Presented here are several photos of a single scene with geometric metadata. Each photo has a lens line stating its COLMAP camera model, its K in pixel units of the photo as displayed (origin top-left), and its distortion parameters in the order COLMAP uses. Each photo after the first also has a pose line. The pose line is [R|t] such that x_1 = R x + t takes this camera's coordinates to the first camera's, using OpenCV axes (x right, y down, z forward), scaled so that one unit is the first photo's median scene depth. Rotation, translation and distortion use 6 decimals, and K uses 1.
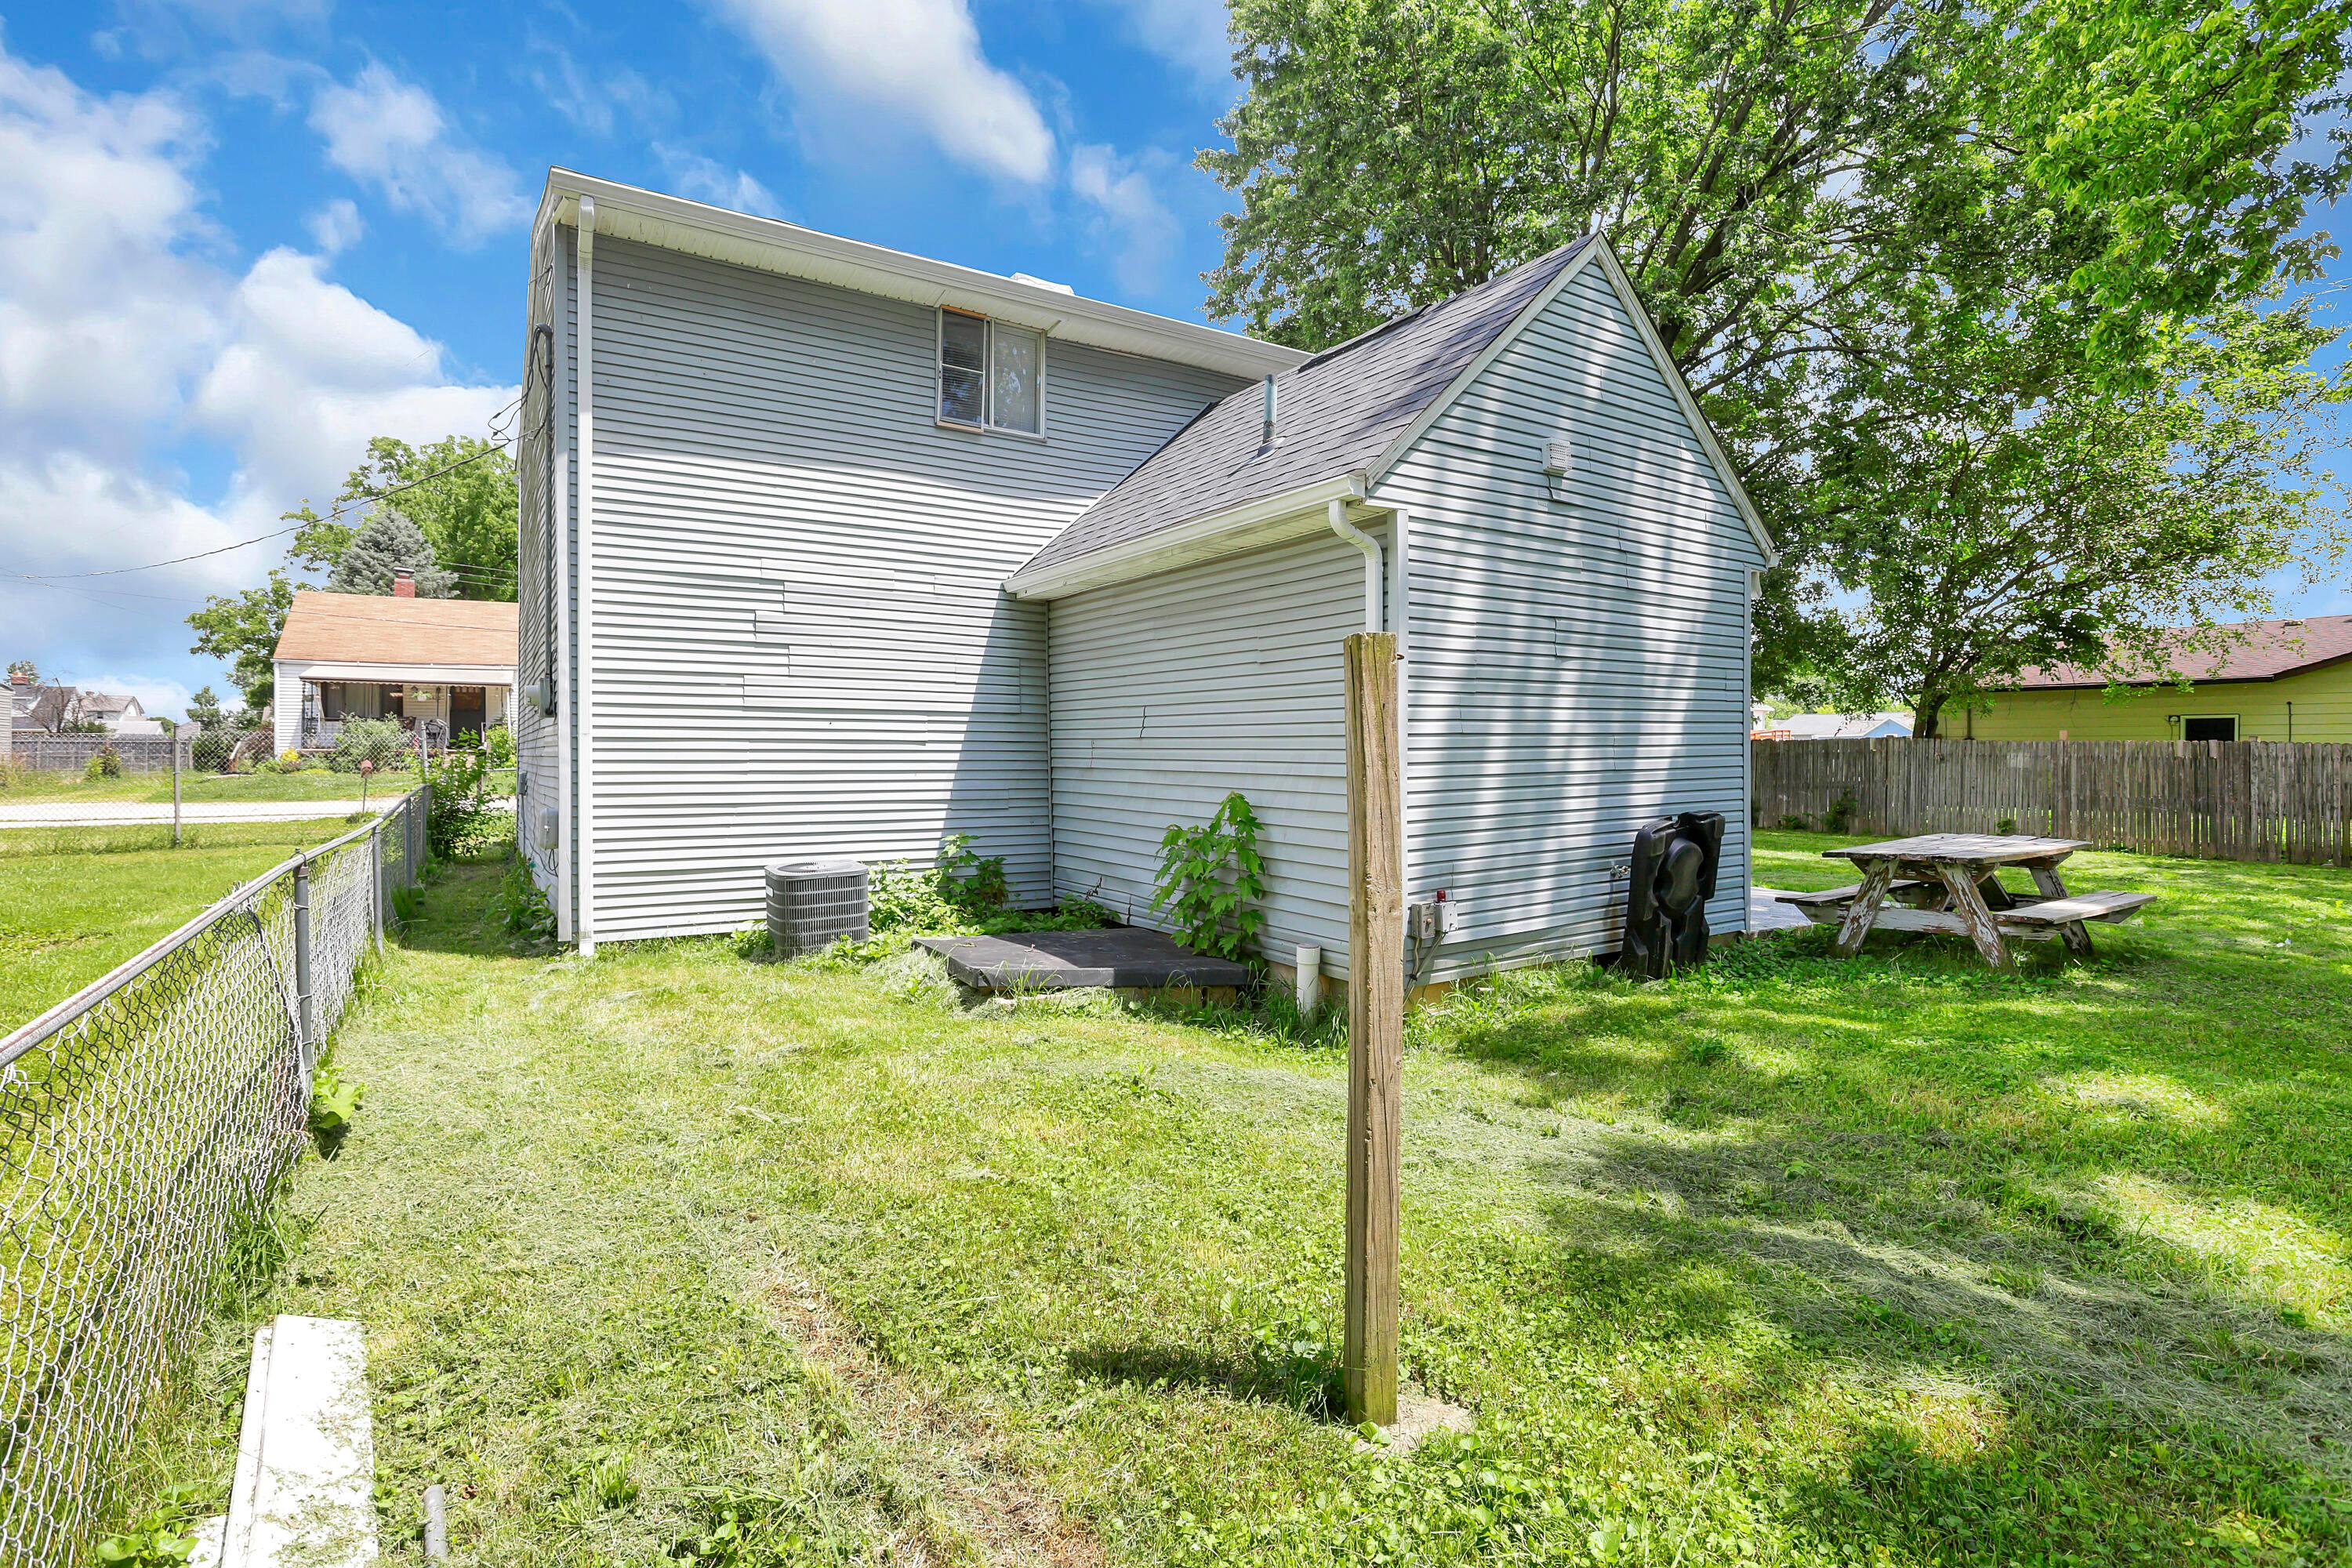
lens RADIAL K [[1078.3, 0, 1156.5], [0, 1078.3, 768.0], [0, 0, 1]] dist [-0.018807, 0.000179]
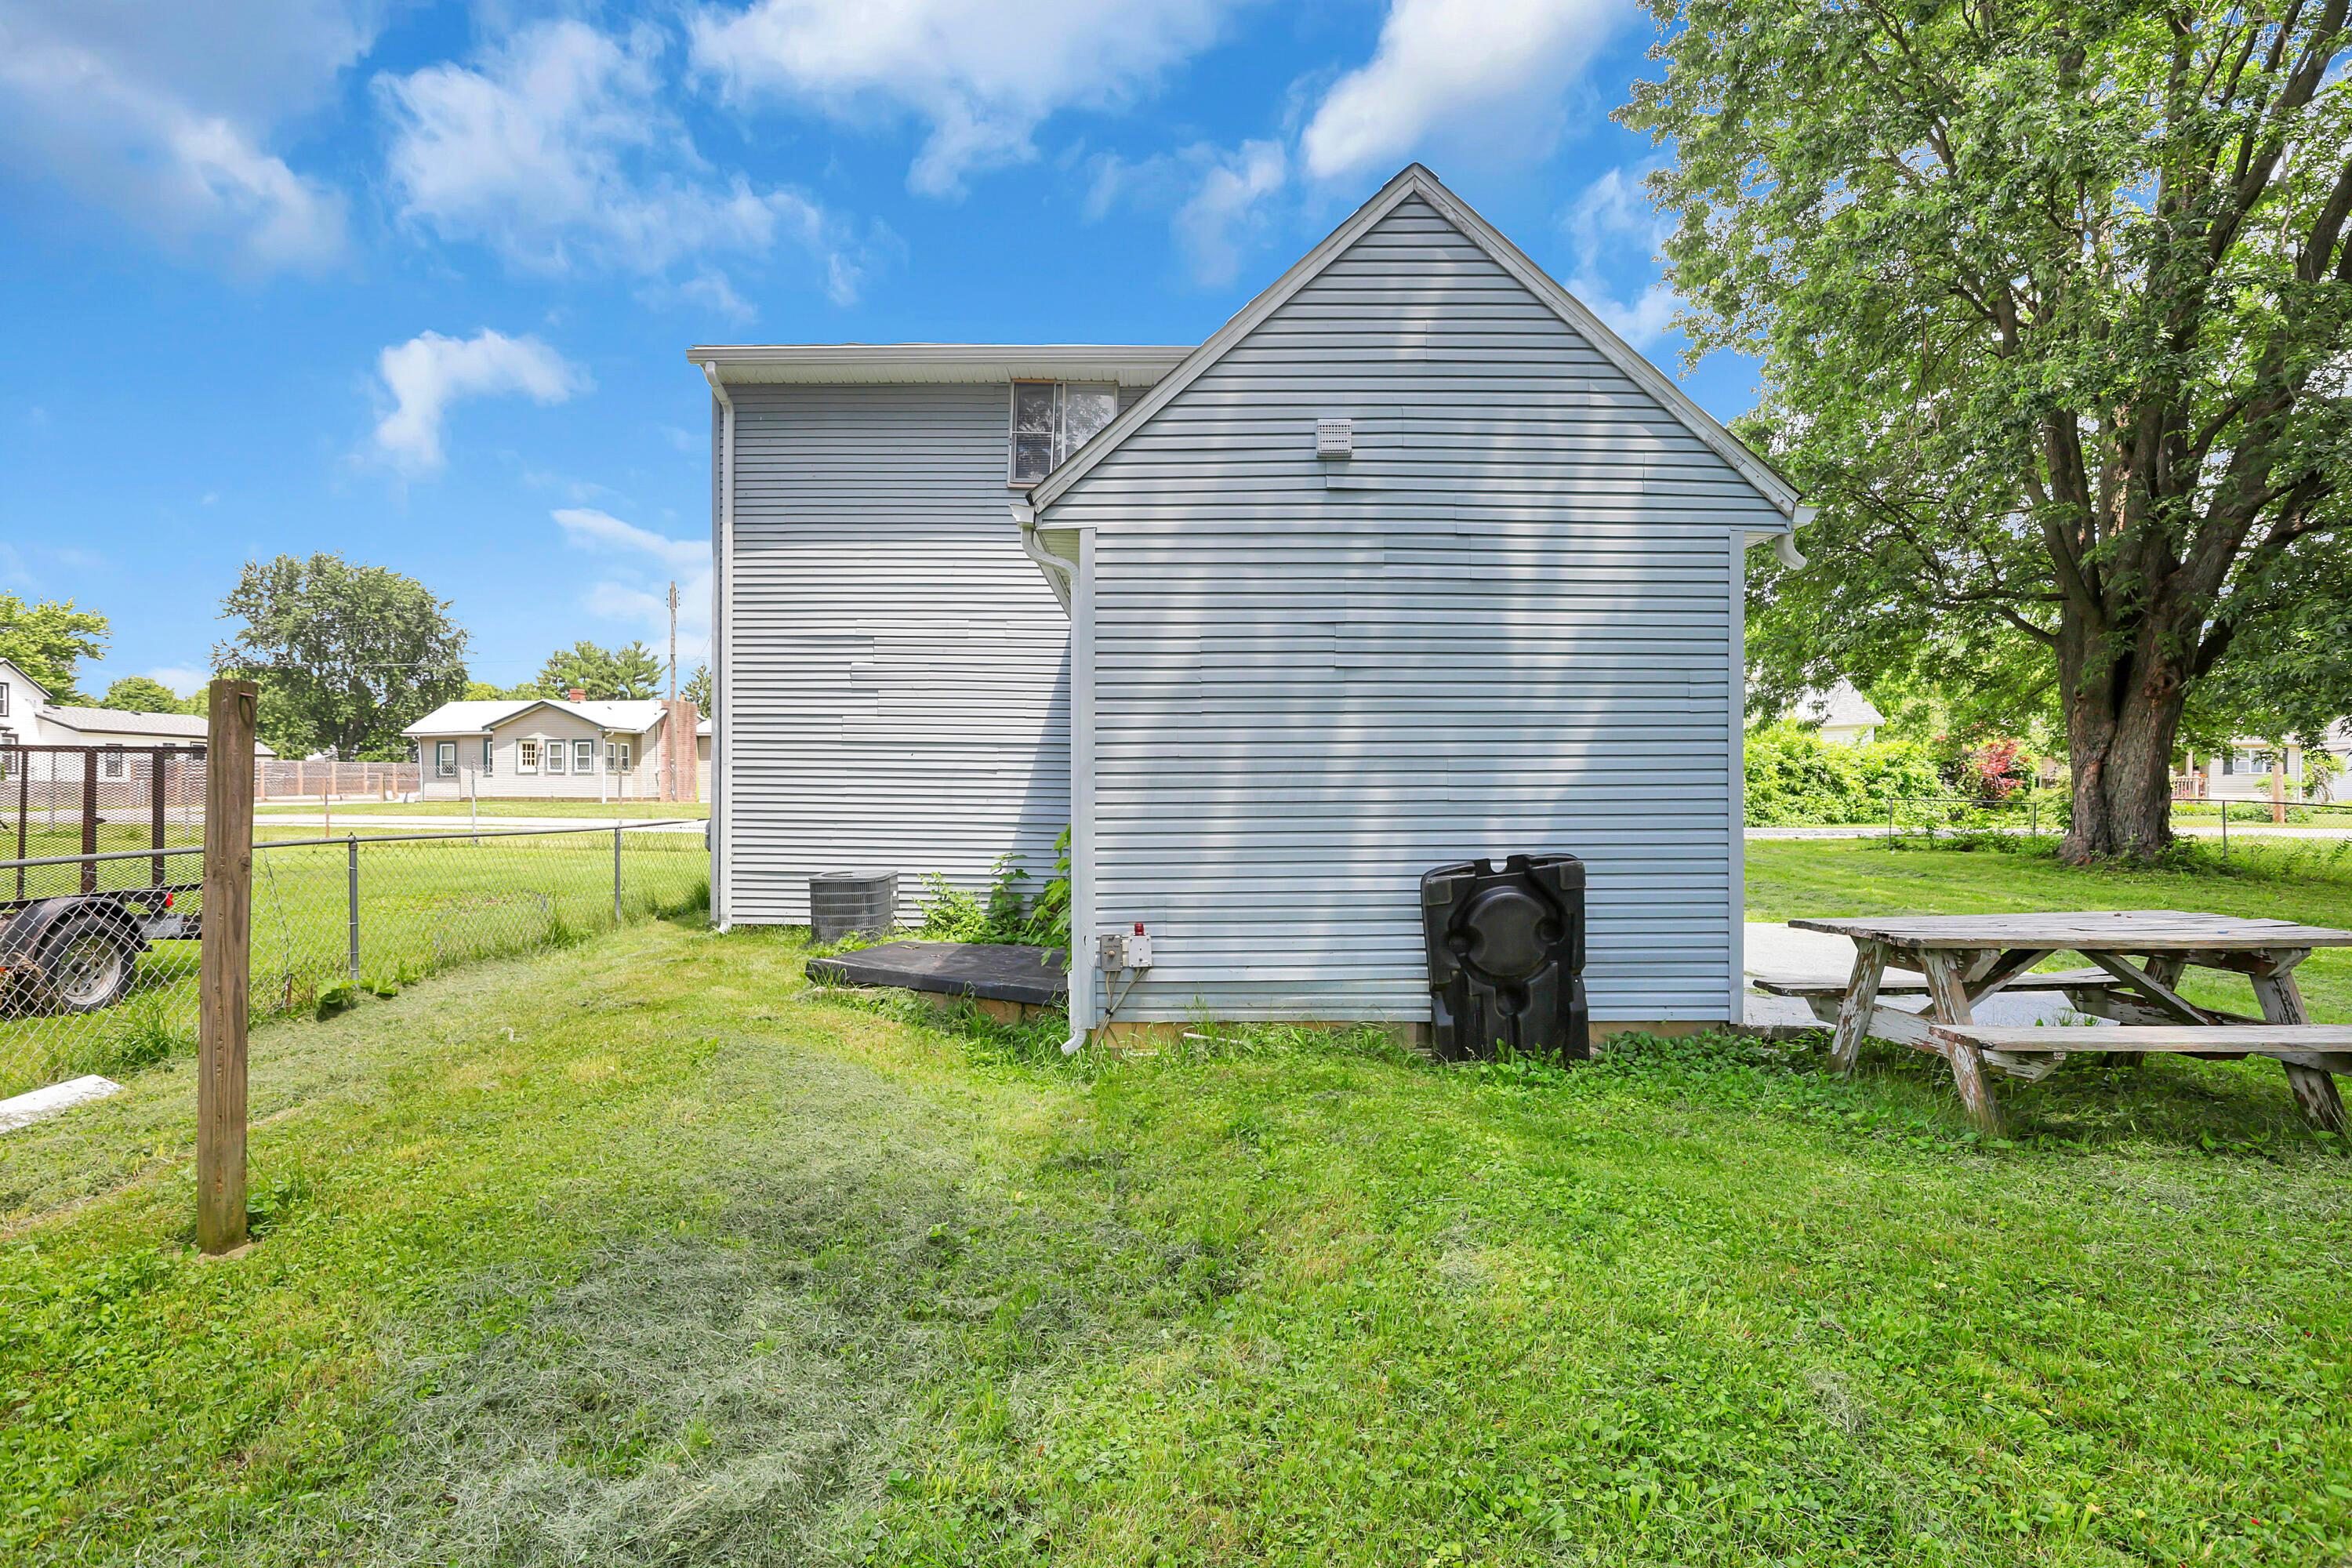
lens RADIAL K [[1078.3, 0, 1153.7], [0, 1078.3, 786.7], [0, 0, 1]] dist [-0.018807, 0.000179]
pose [[0.847411, 0.006007, -0.530903, 0.629964], [-0.013715, 0.999850, -0.010580, 0.002962], [0.530760, 0.016247, 0.847367, 0.166803]]
